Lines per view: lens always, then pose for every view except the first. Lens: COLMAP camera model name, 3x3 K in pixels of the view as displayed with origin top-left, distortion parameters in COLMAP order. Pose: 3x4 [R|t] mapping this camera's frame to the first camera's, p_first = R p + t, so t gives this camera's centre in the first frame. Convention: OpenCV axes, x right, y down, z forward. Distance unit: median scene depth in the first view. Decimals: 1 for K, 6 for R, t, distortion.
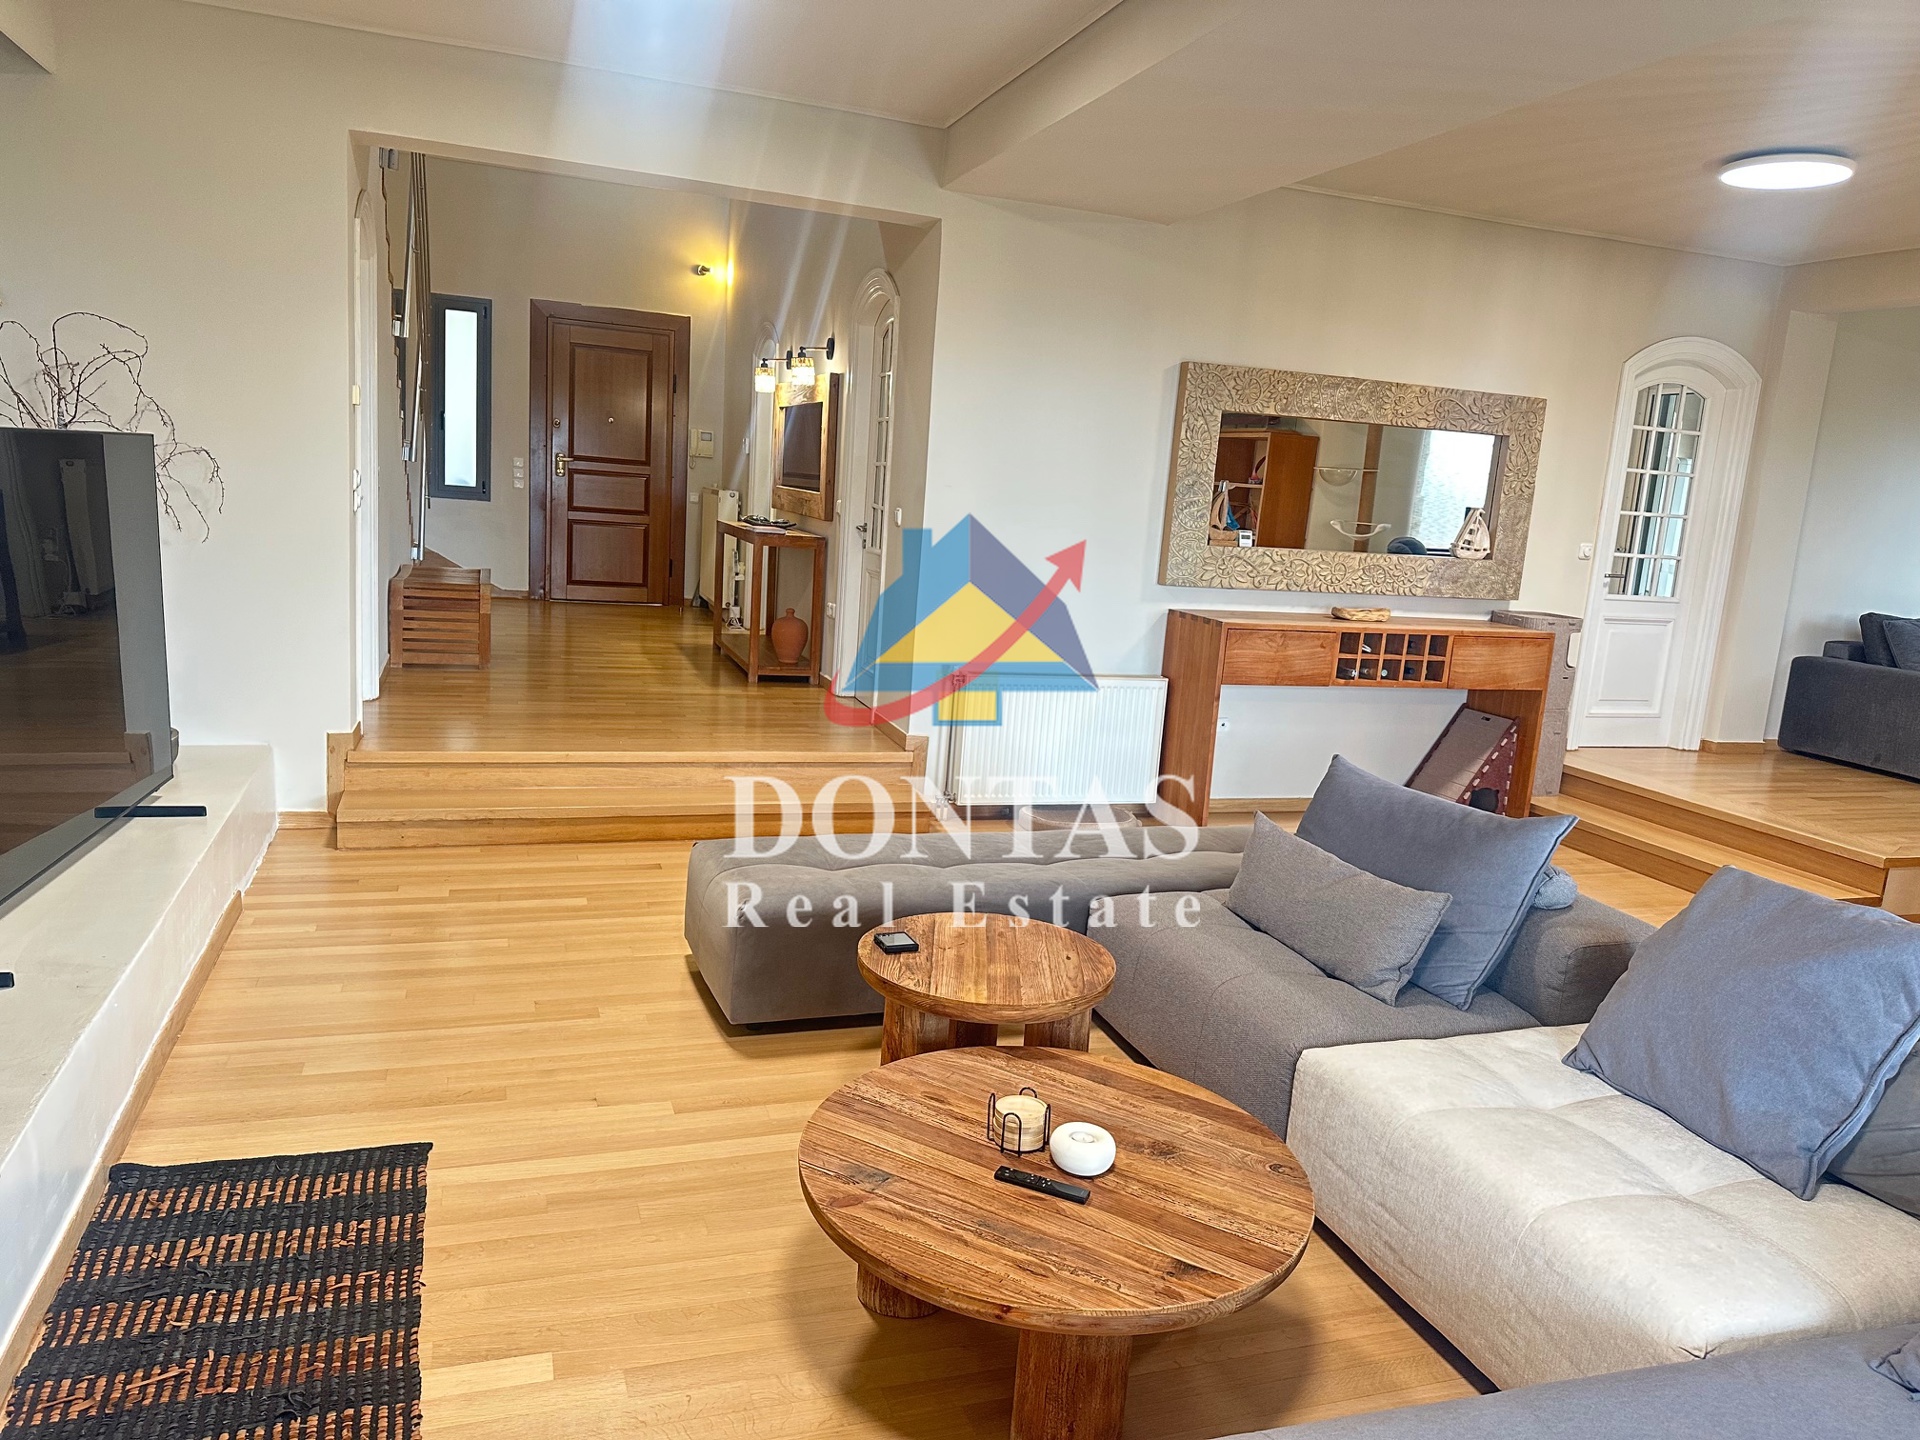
lens RADIAL K [[1339.4, 0, 967.6], [0, 1339.4, 716.6], [0, 0, 1]] dist [0.098827, -0.138969]
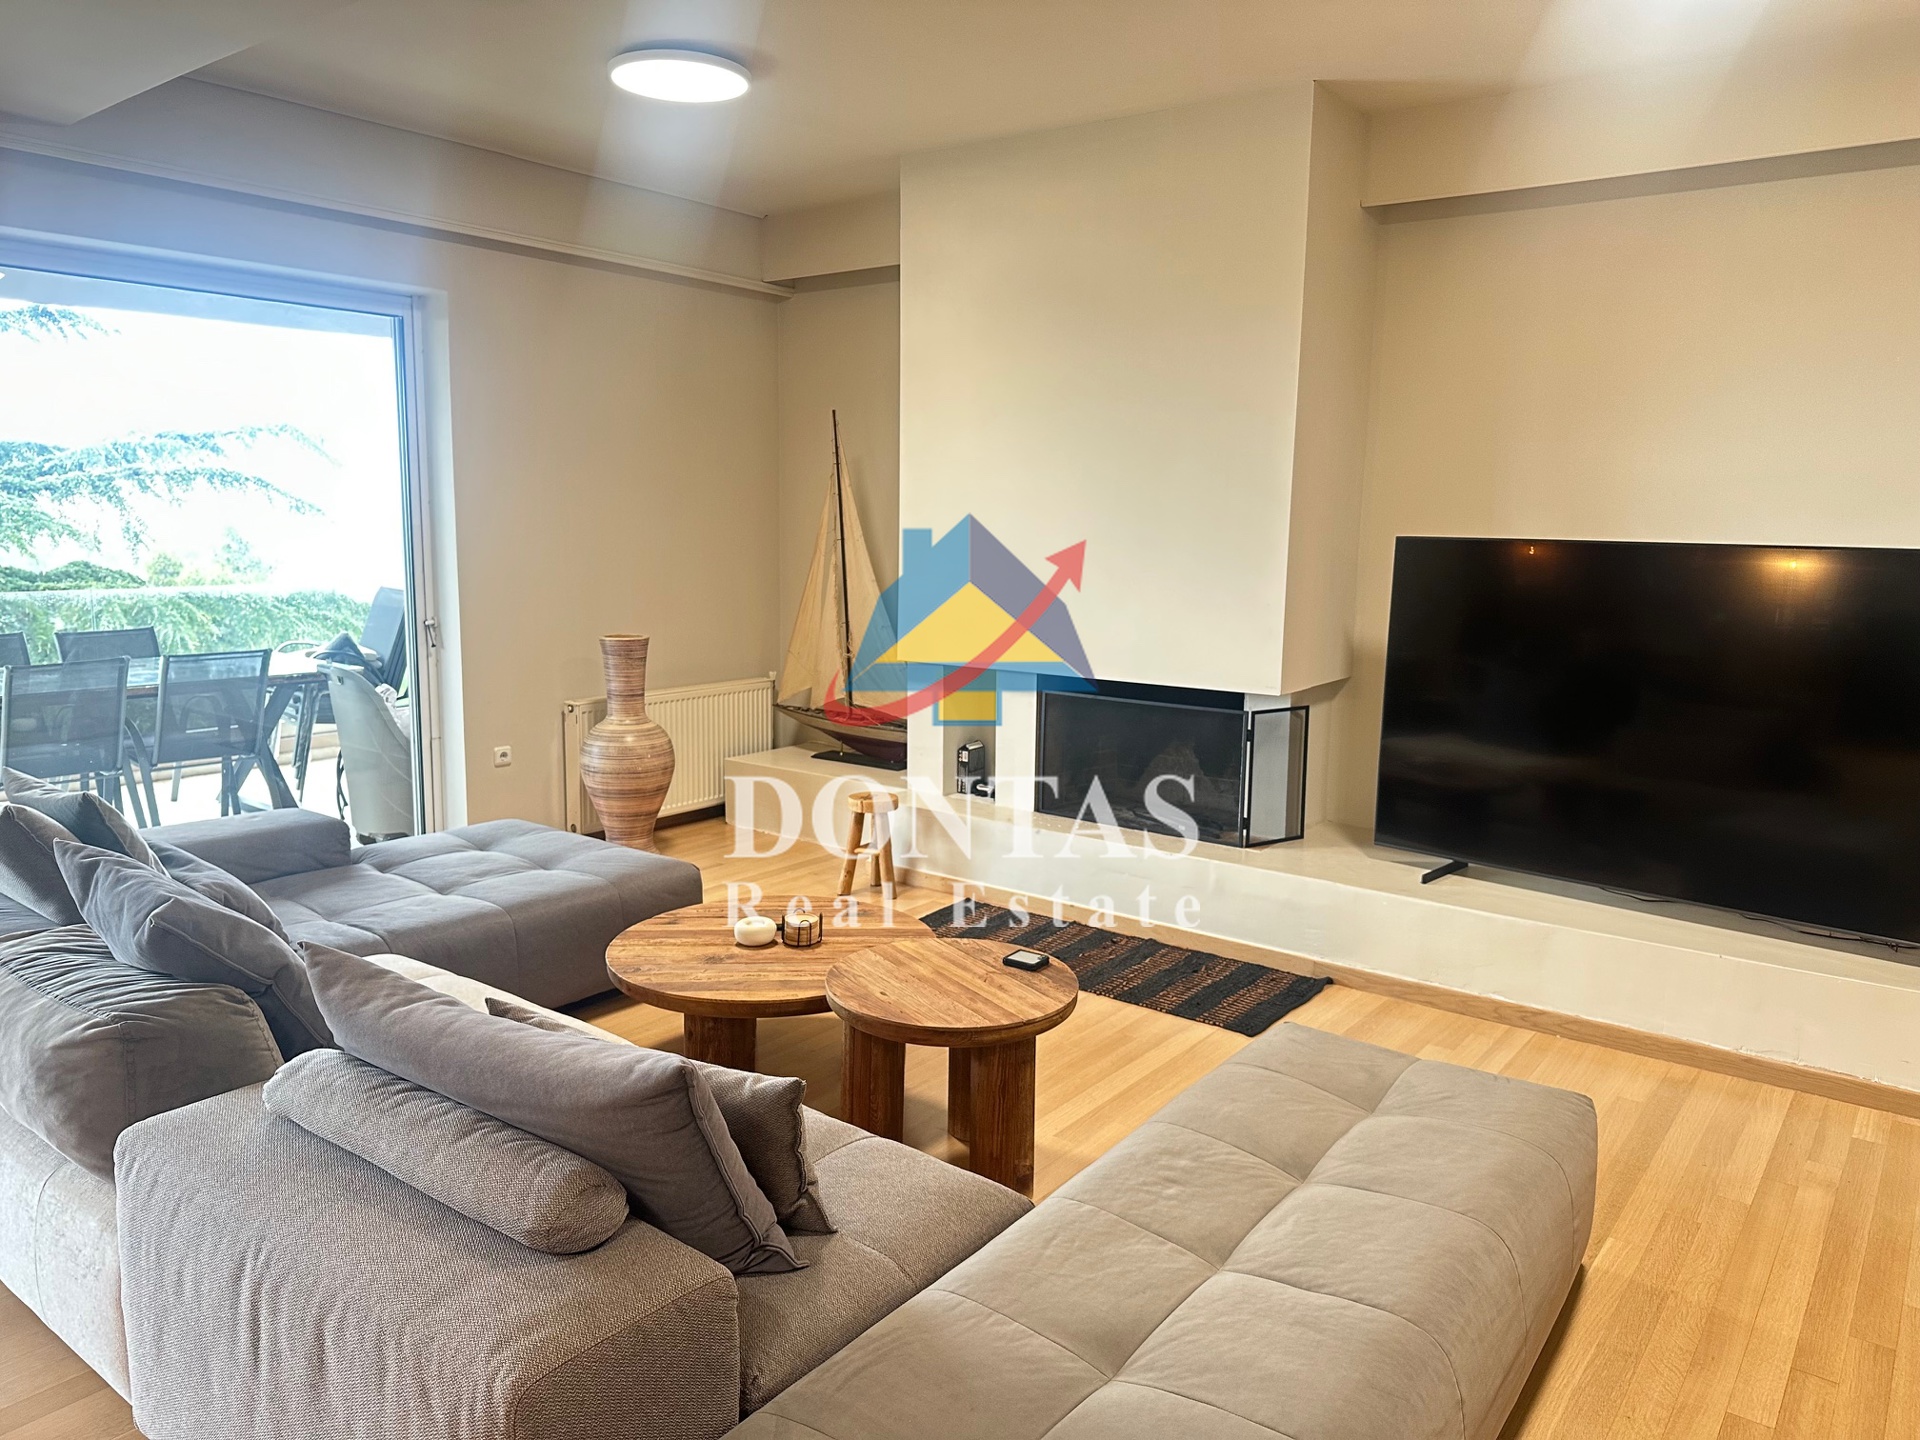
lens RADIAL K [[1339.4, 0, 967.6], [0, 1339.4, 716.6], [0, 0, 1]] dist [0.098827, -0.138969]
pose [[-0.831358, 0.000811, -0.555737, 0.270103], [-0.165612, 0.954202, 0.249141, -0.126745], [0.530487, 0.299162, -0.793149, 0.827758]]
